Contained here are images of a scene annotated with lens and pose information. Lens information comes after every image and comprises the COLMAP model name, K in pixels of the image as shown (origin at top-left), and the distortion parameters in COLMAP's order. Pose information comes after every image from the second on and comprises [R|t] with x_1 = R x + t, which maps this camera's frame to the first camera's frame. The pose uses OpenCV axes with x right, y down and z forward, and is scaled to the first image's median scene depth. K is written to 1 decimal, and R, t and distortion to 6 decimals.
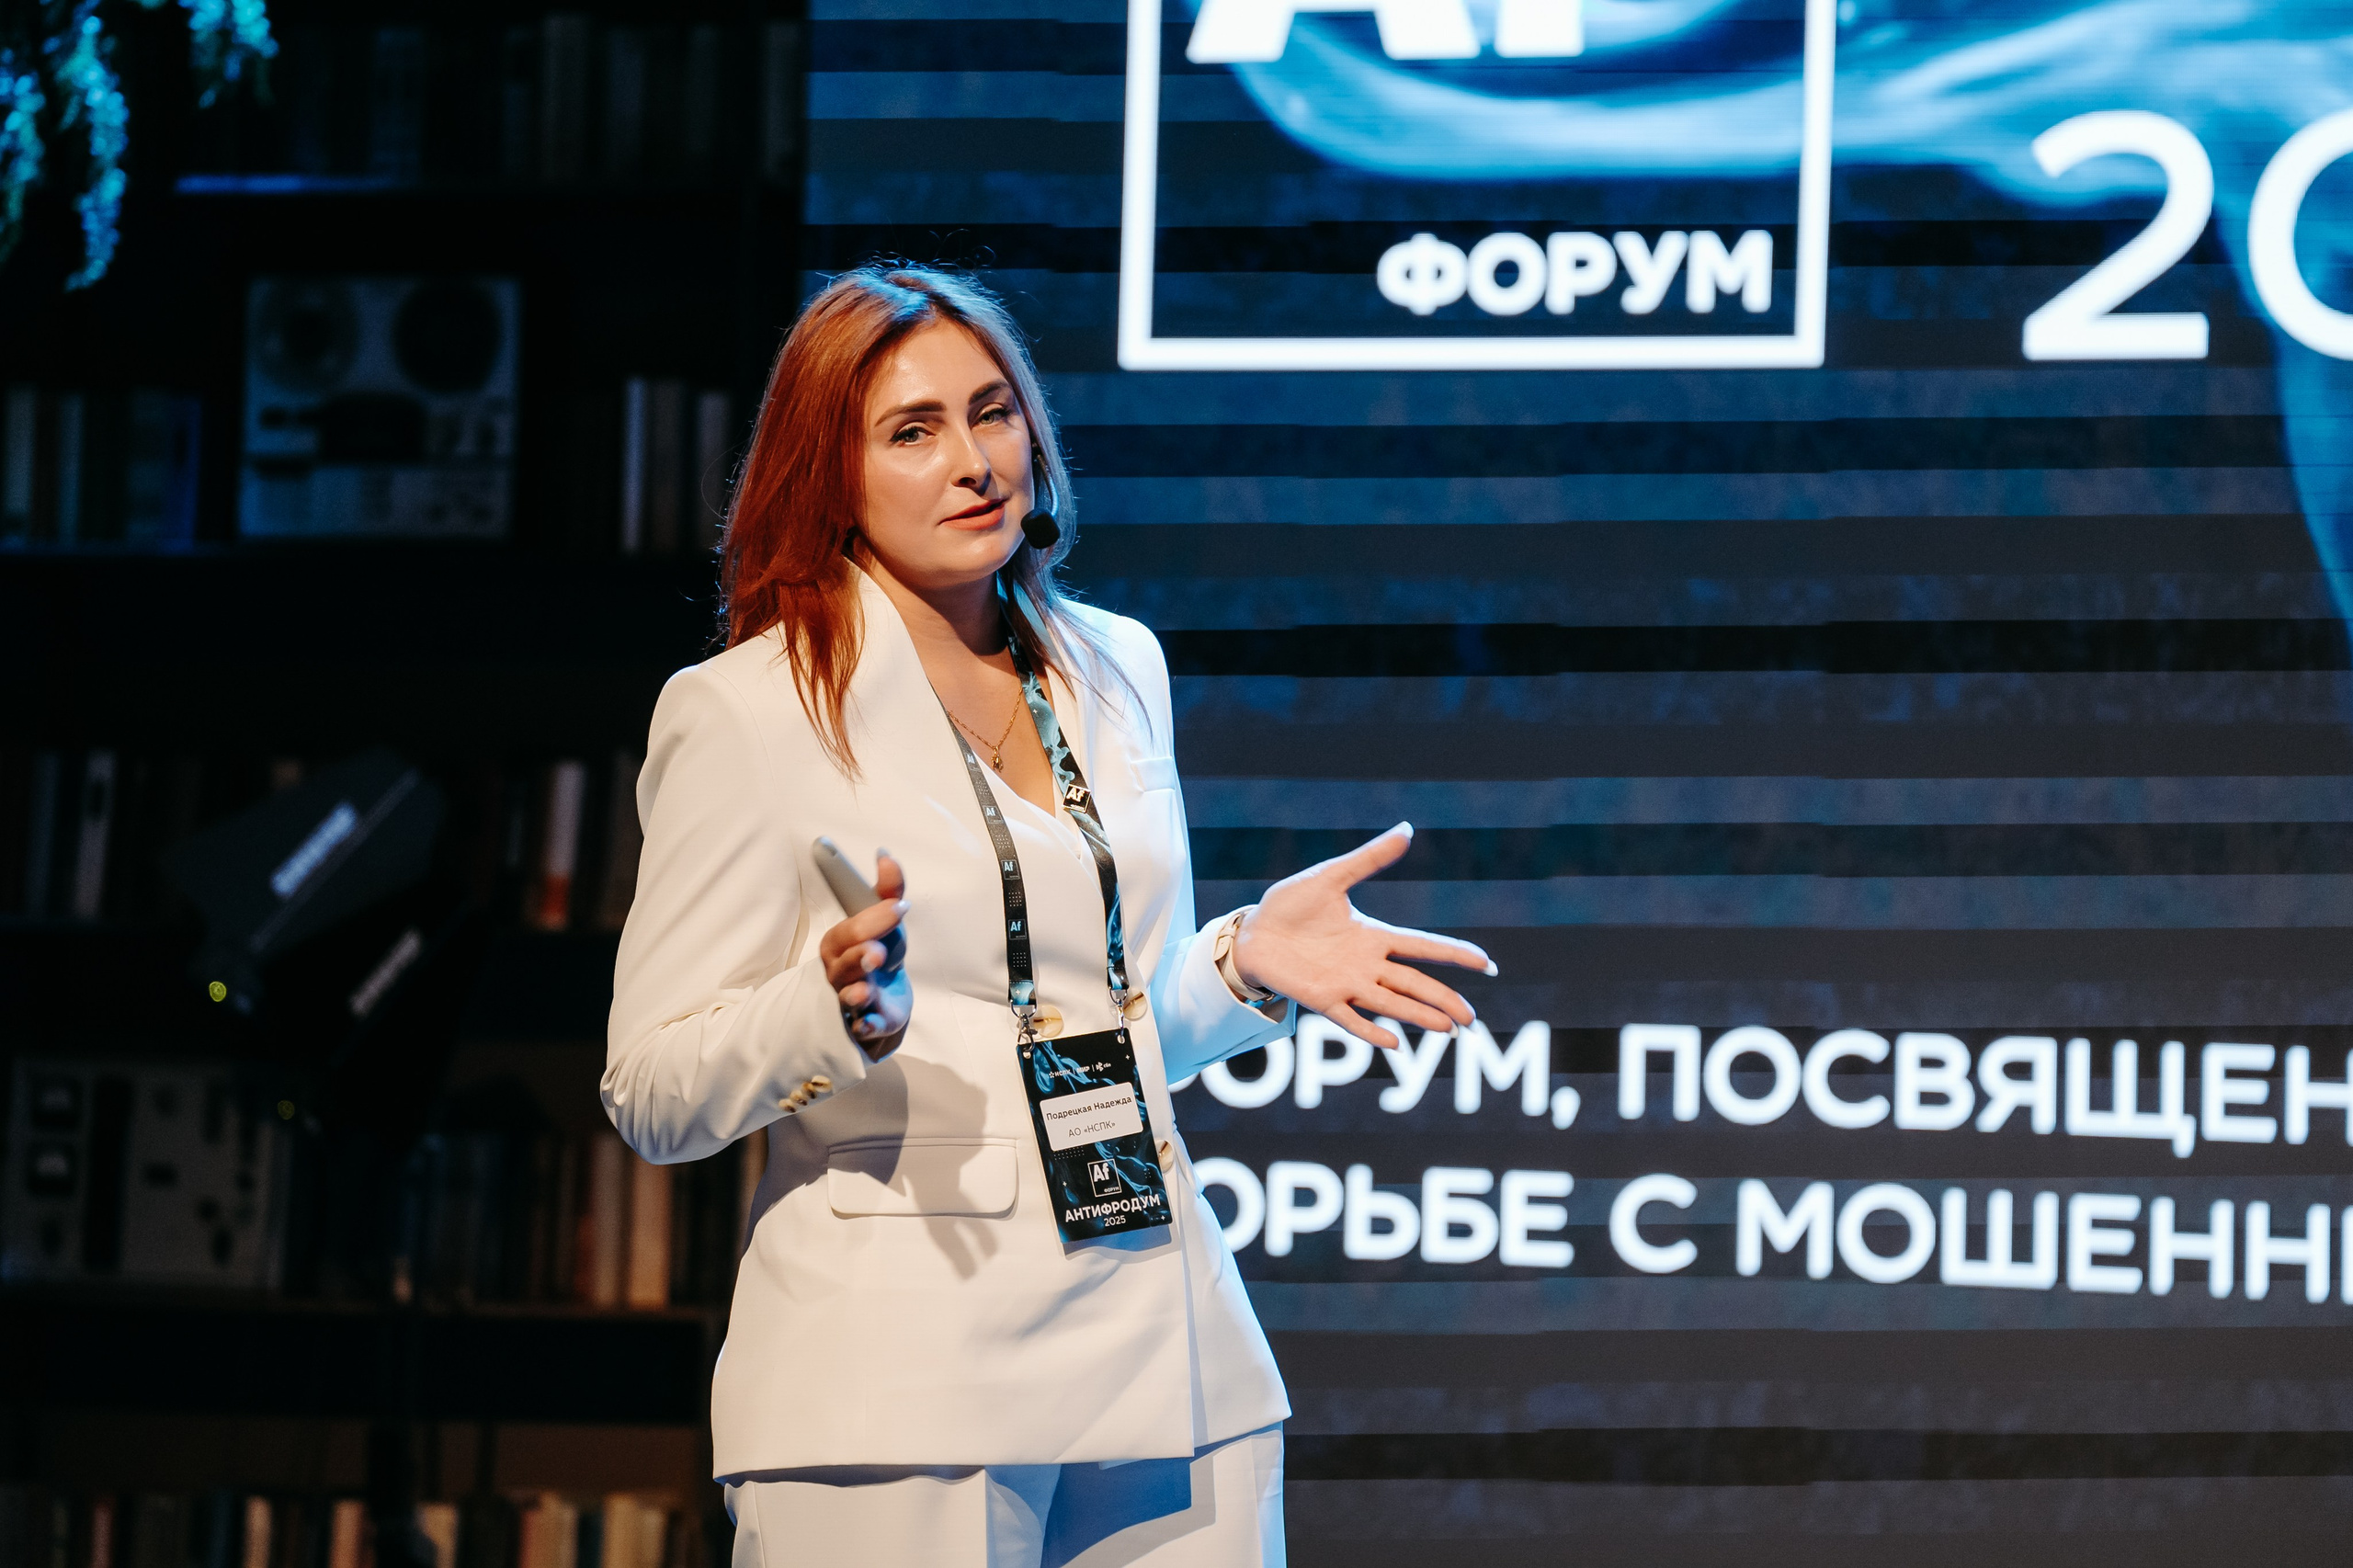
lens RADIAL K [[8194.8, 0, 1176.5], [0, 8194.8, 784.0], [0, 0, 1]] dist [0.812700, -0.129138]
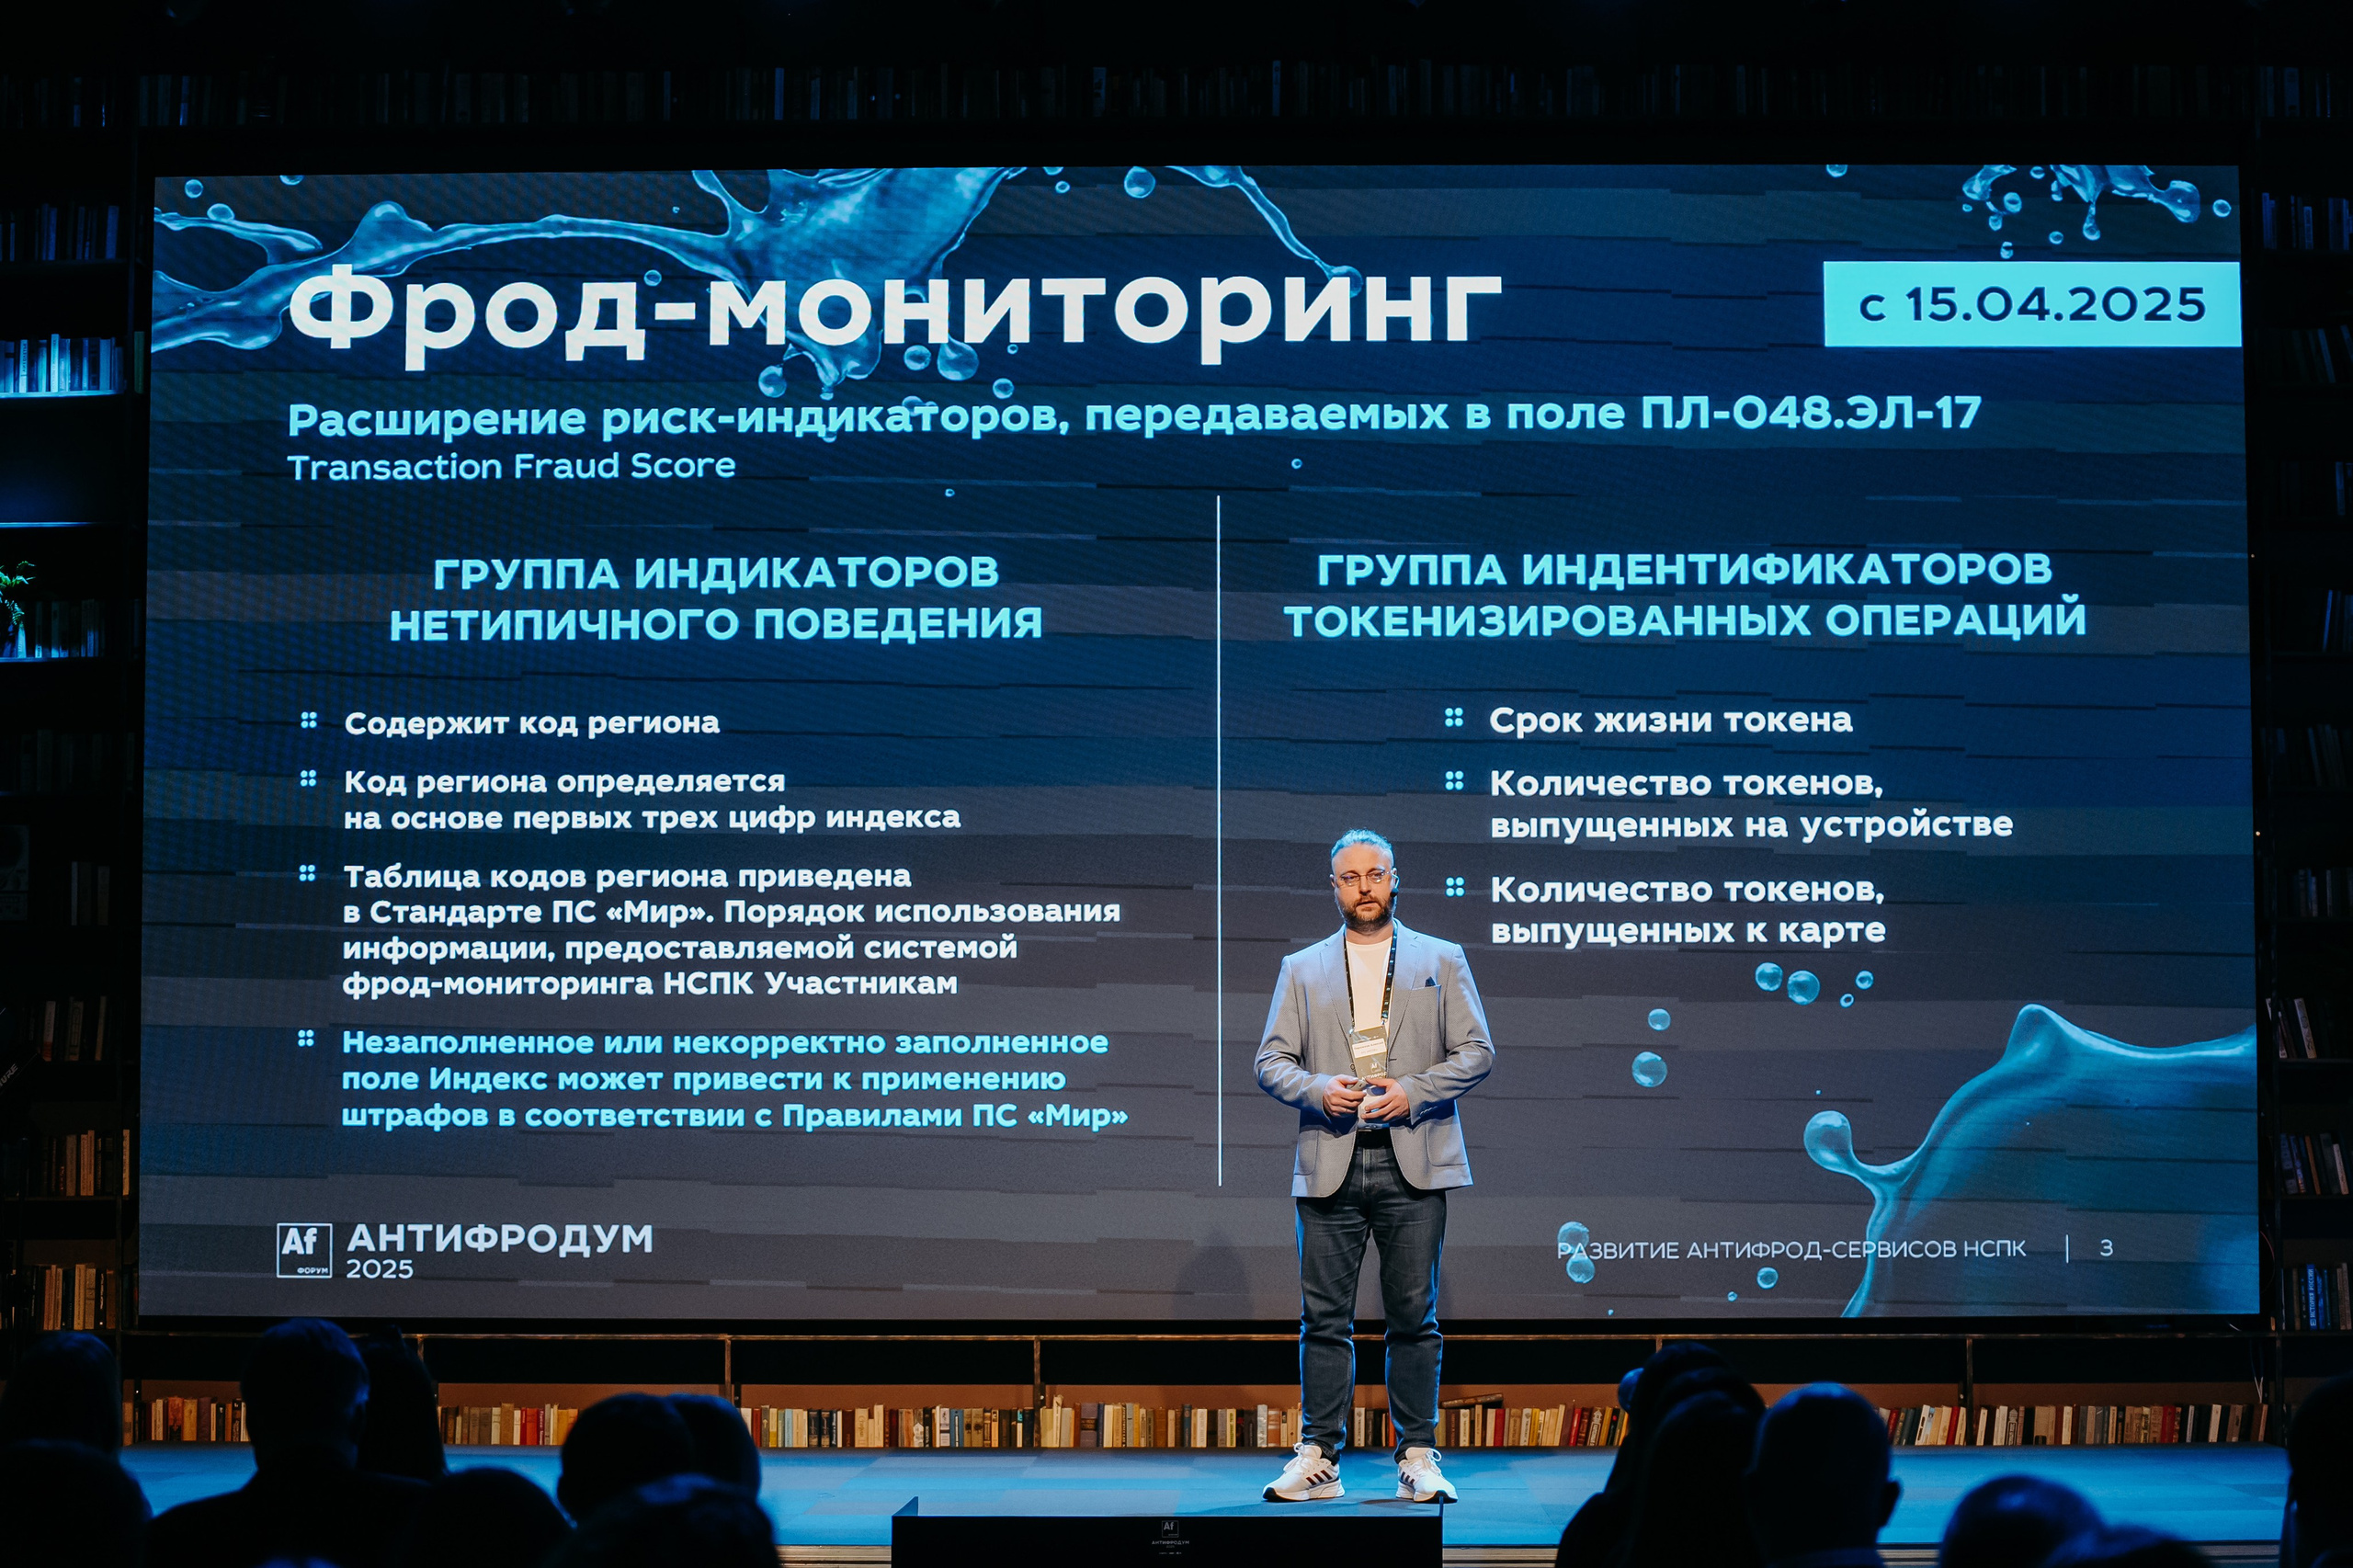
lens RADIAL K [[4786.7, 0, 1176.5], [0, 4786.7, 784.0], [0, 0, 1]] dist [-0.206918, 0.020453]
pose [[0.951227, -0.011987, 0.308257, -0.200832], [0.020356, 0.999506, -0.023949, -0.029353], [-0.307818, 0.029055, 0.951002, -0.616262]]
